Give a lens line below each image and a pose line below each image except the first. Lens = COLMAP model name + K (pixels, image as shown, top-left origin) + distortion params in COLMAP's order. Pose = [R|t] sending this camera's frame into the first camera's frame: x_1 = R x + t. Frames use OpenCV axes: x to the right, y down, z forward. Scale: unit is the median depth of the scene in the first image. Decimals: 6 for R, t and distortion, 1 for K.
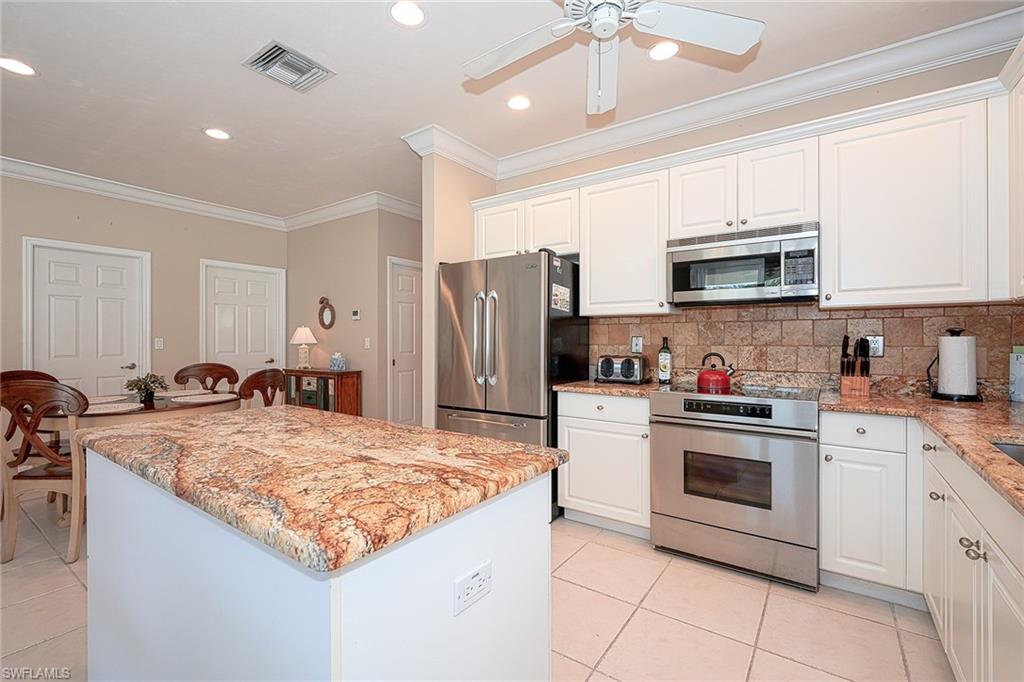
lens RADIAL K [[443.7, 0, 513.4], [0, 443.7, 340.2], [0, 0, 1]] dist [-0.004289, 0.001070]
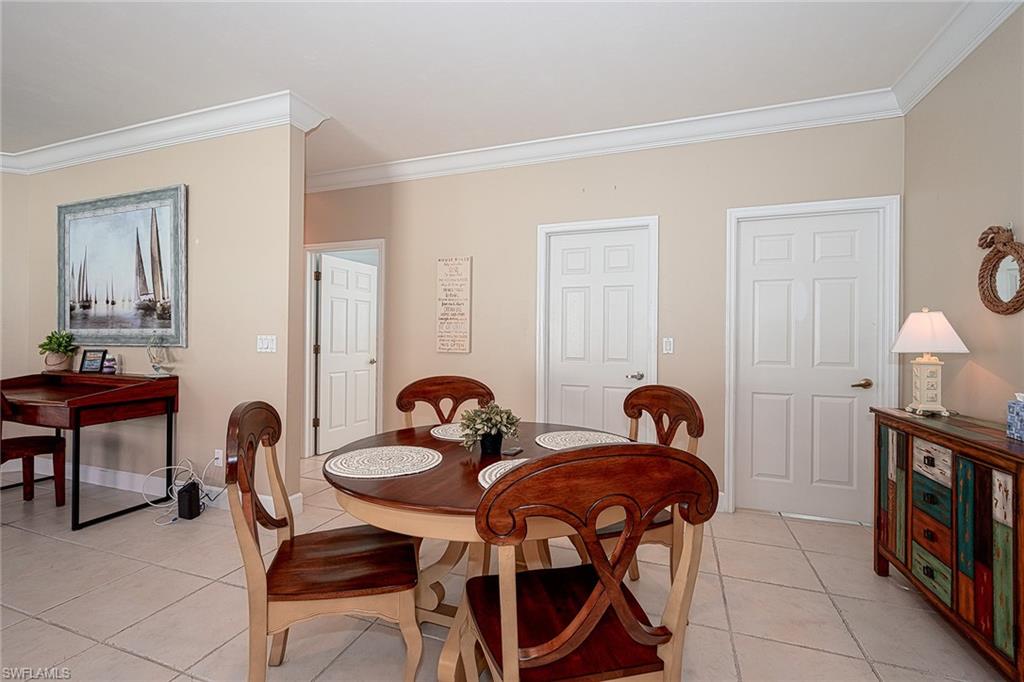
lens RADIAL K [[443.7, 0, 509.8], [0, 443.7, 338.9], [0, 0, 1]] dist [-0.004289, 0.001070]
pose [[0.261029, 0.004154, -0.965322, -0.192389], [-0.010392, 0.999945, 0.001493, -0.001685], [0.965275, 0.009642, 0.261058, 0.554544]]
